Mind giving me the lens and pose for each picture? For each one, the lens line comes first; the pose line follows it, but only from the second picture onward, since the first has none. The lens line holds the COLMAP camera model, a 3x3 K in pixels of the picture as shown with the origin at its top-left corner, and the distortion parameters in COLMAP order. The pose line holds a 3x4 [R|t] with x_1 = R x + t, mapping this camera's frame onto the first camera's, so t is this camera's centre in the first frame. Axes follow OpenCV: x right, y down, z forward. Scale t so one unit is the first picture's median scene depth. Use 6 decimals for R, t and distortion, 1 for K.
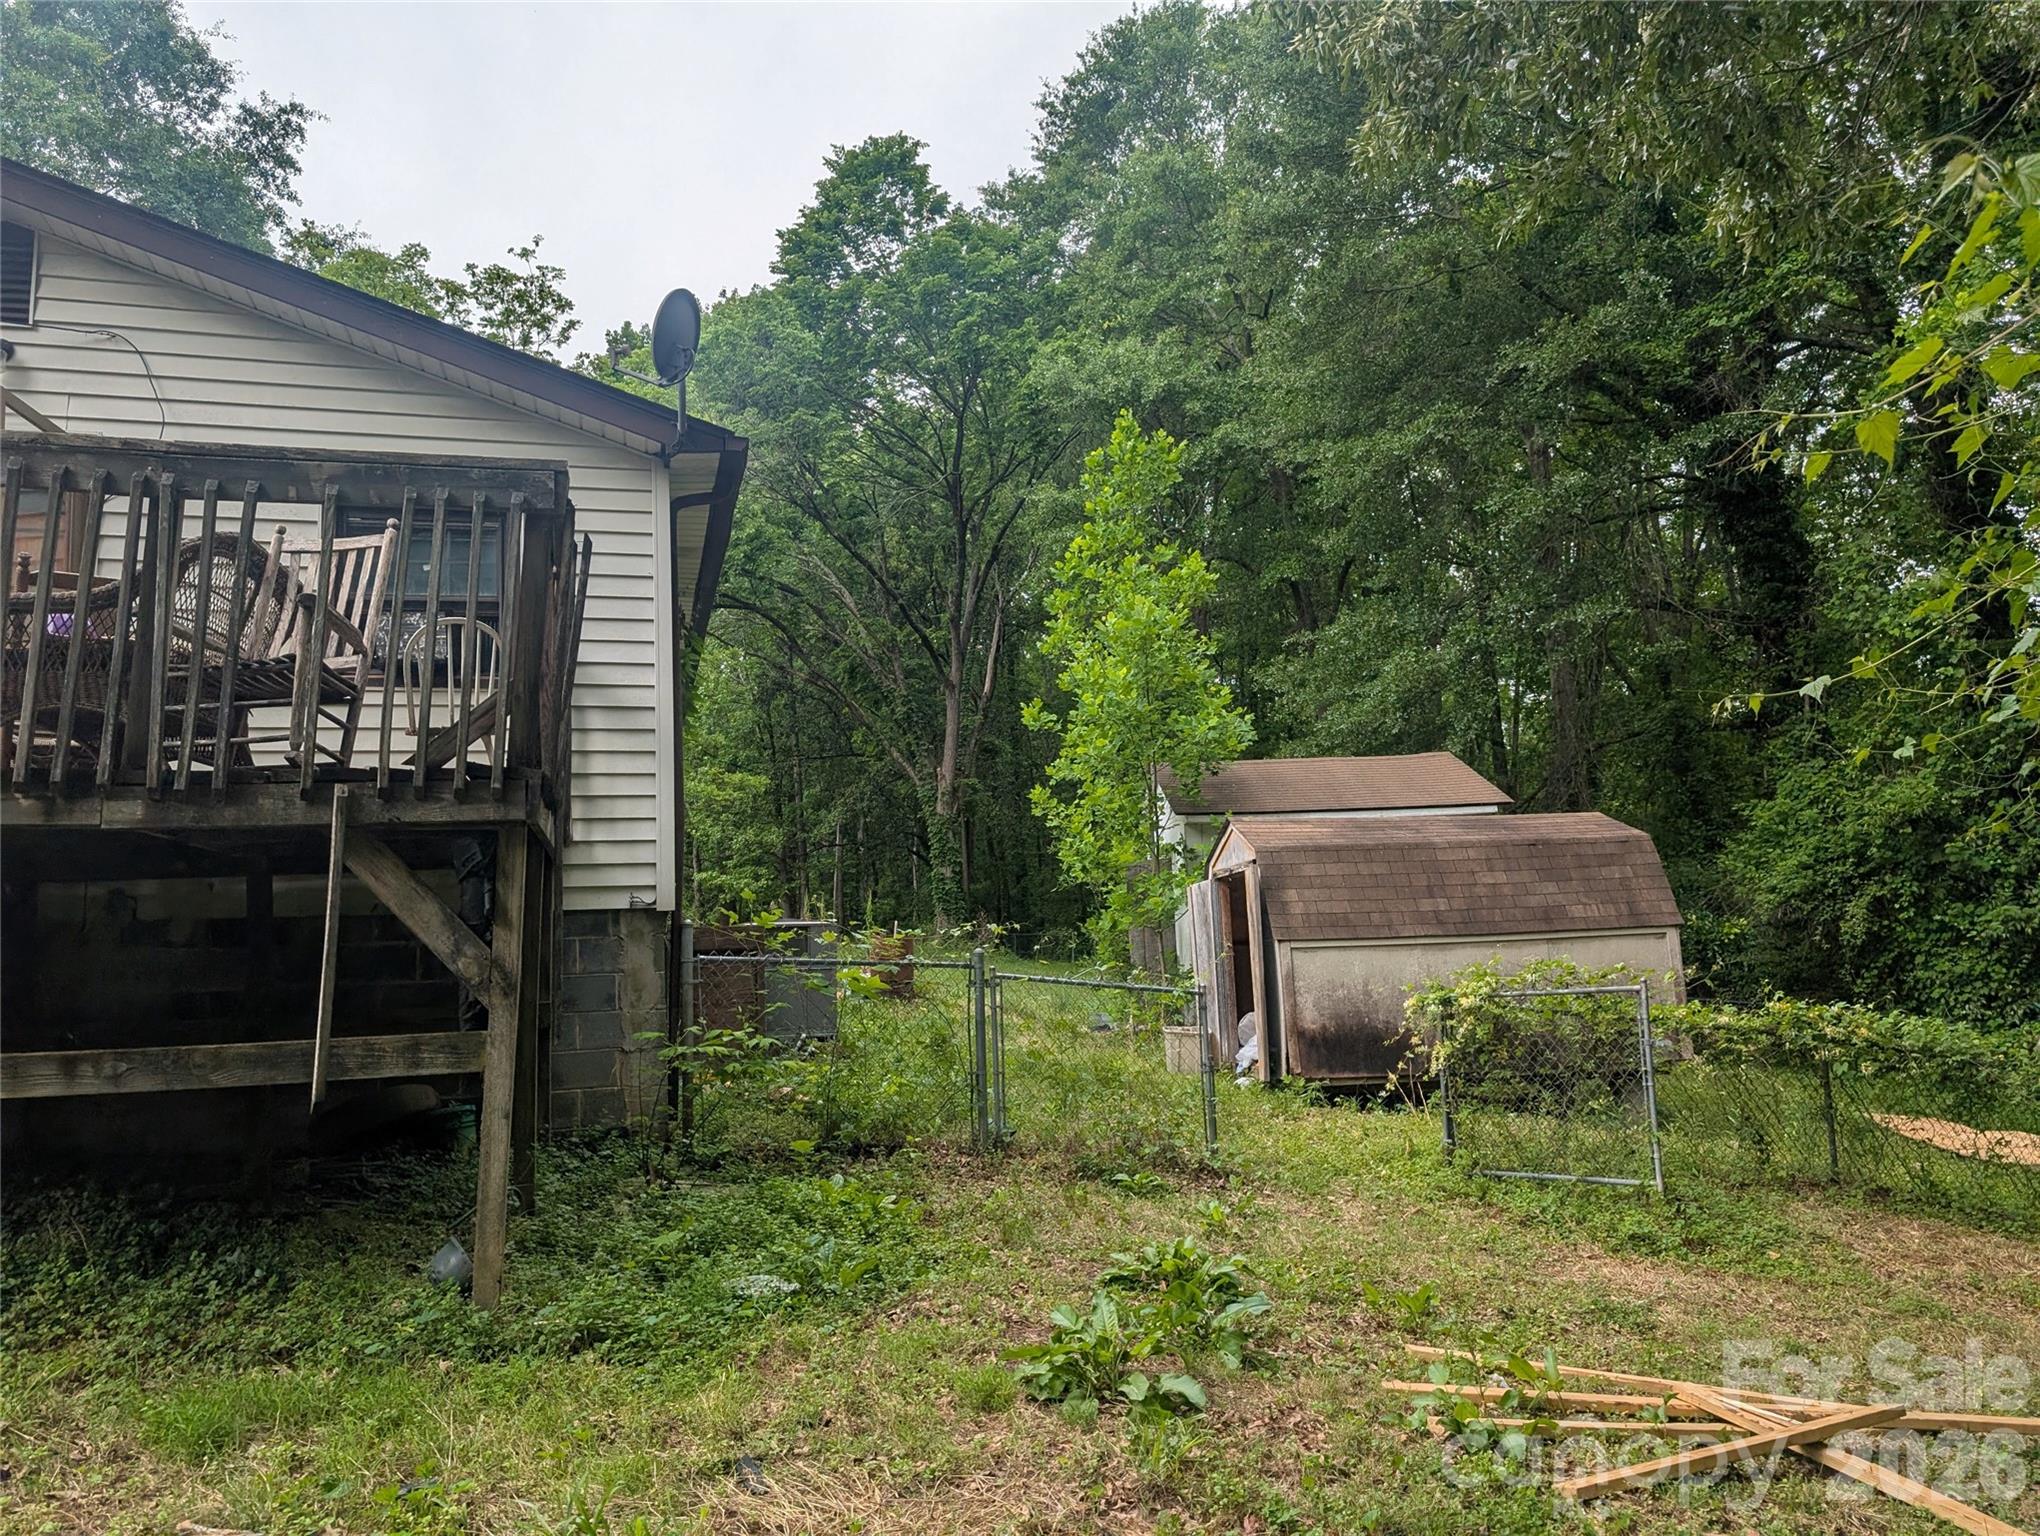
lens RADIAL K [[1443.4, 0, 1016.8], [0, 1443.4, 791.7], [0, 0, 1]] dist [0.002298, 0.001550]
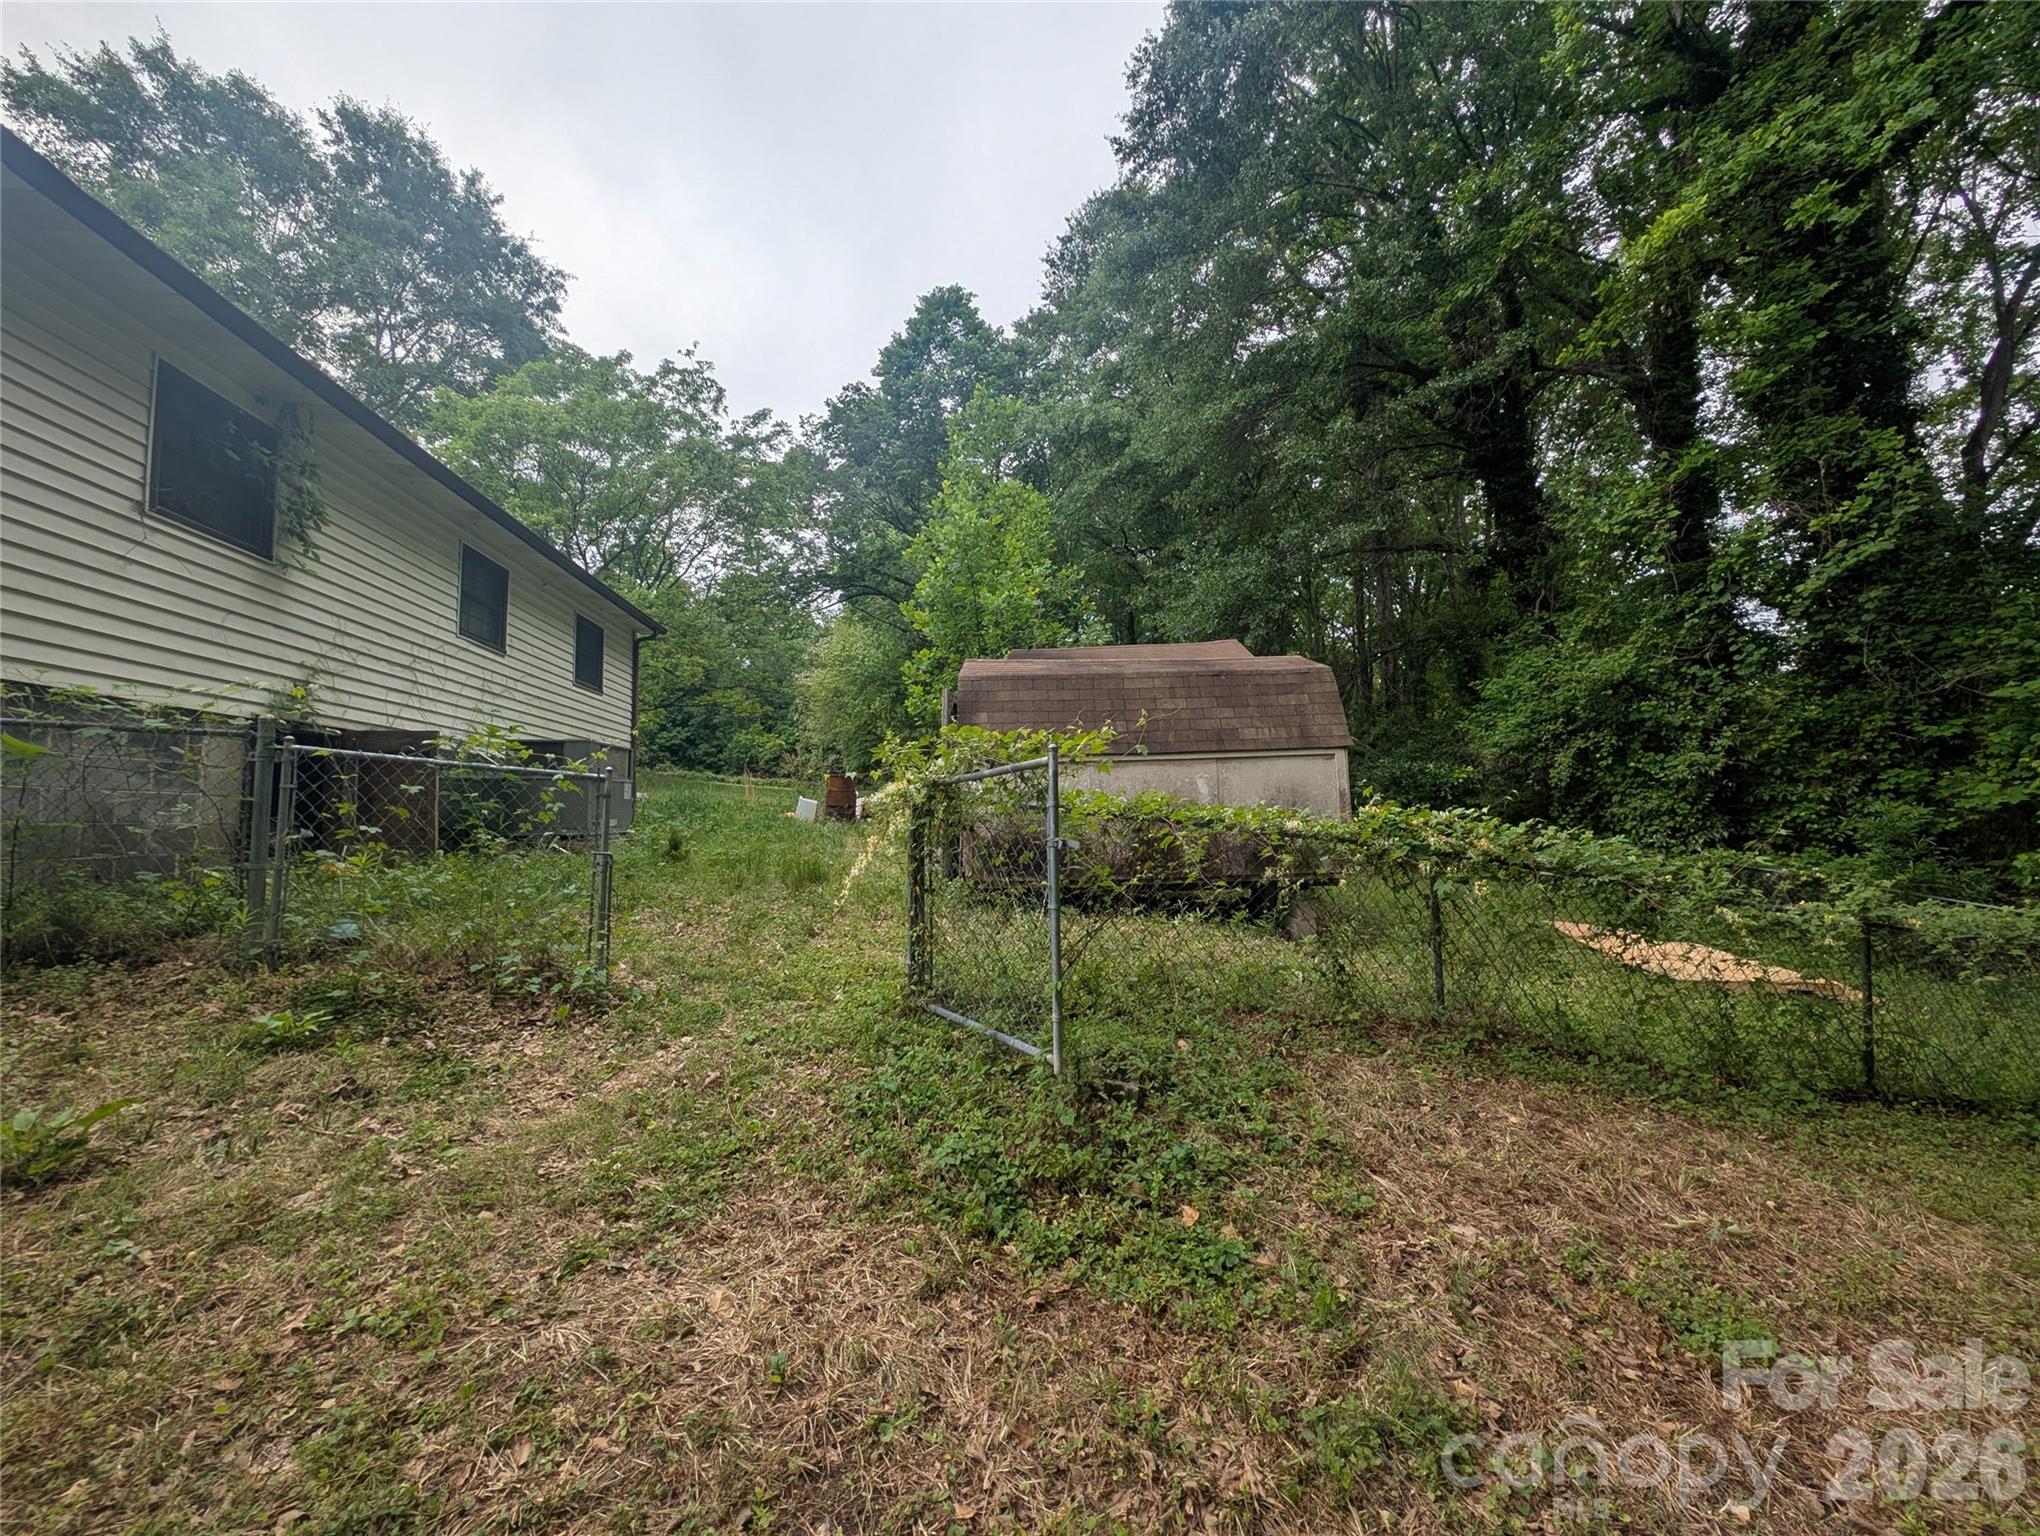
lens RADIAL K [[762.2, 0, 1020.0], [0, 762.2, 768.0], [0, 0, 1]] dist [-0.001587, -0.001862]
pose [[0.991545, 0.007973, -0.129518, 0.200010], [-0.000250, 0.998226, 0.059540, 0.051308], [0.129763, -0.059004, 0.989788, 0.284116]]
